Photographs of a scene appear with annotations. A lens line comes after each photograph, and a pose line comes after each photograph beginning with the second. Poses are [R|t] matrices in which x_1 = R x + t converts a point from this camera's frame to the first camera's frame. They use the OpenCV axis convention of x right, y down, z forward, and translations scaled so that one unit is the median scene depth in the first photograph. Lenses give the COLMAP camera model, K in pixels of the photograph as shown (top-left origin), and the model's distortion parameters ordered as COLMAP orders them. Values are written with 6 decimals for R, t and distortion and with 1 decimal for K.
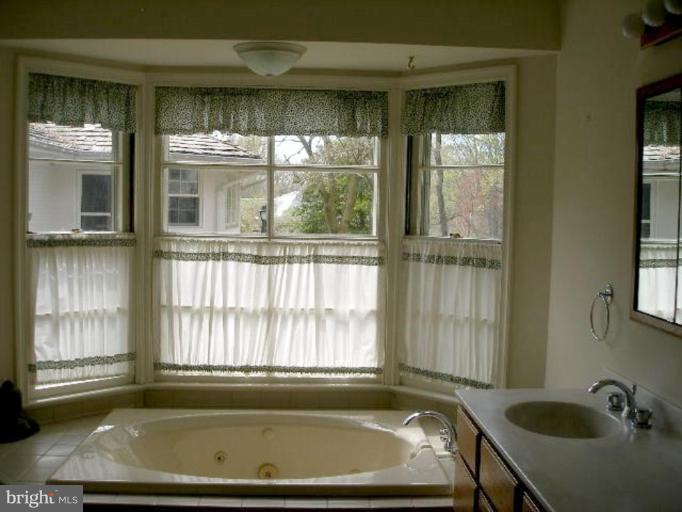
lens RADIAL K [[770.0, 0, 353.0], [0, 770.0, 258.1], [0, 0, 1]] dist [-0.165283, 0.029664]
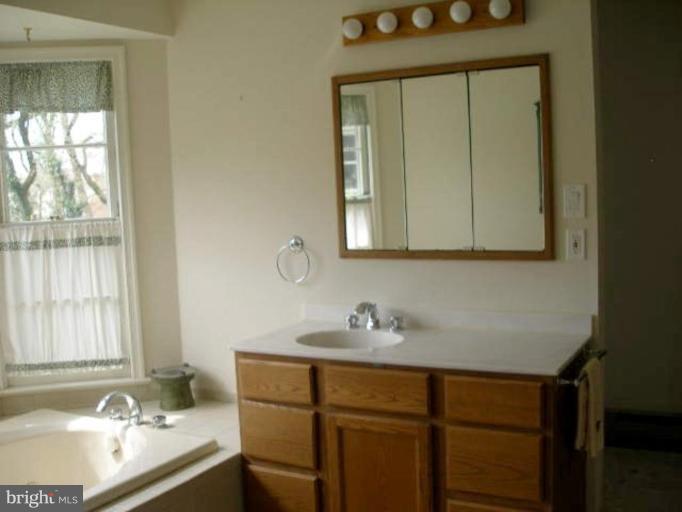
lens RADIAL K [[770.0, 0, 353.0], [0, 770.0, 258.1], [0, 0, 1]] dist [-0.165283, 0.029664]
pose [[0.523844, -0.121717, 0.843073, -0.494826], [0.110724, 0.991071, 0.074286, -0.008459], [-0.844588, 0.054434, 0.532643, 0.193366]]
